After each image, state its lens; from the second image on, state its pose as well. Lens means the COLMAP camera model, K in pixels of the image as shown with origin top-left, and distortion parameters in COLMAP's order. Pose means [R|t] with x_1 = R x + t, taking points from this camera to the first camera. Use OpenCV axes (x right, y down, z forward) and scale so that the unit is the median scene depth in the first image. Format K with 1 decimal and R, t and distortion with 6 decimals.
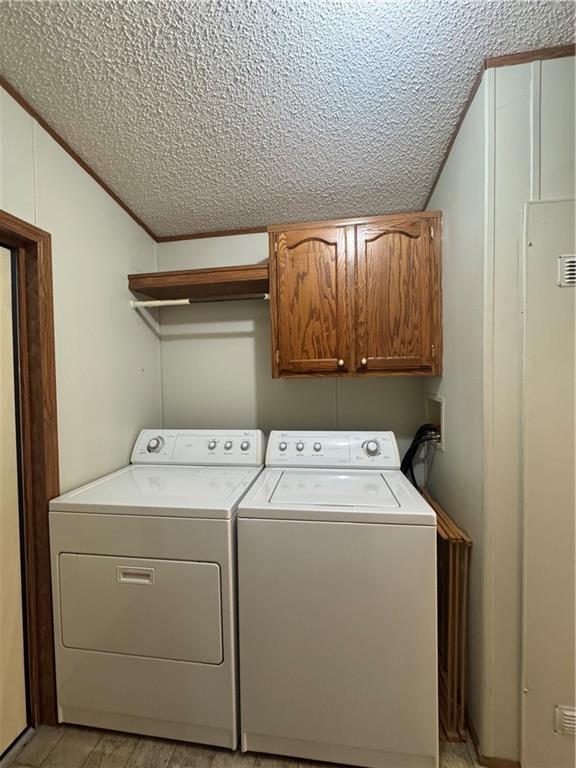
lens RADIAL K [[307.2, 0, 286.3], [0, 307.2, 387.2], [0, 0, 1]] dist [0.000817, 0.000183]
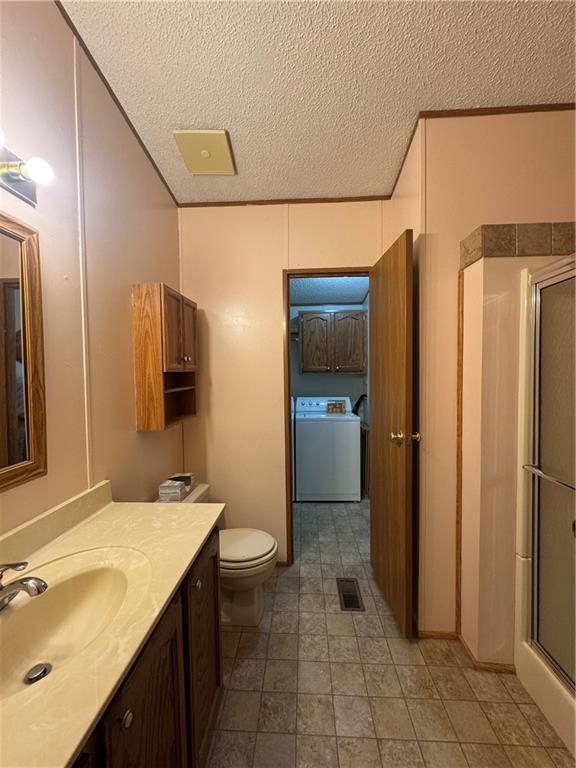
lens RADIAL K [[307.2, 0, 288.1], [0, 307.2, 381.5], [0, 0, 1]] dist [0.000817, 0.000183]
pose [[0.995029, 0.004690, 0.099472, -0.380111], [-0.005337, 0.999966, 0.006246, 0.011758], [-0.099439, -0.006746, 0.995021, -1.390012]]
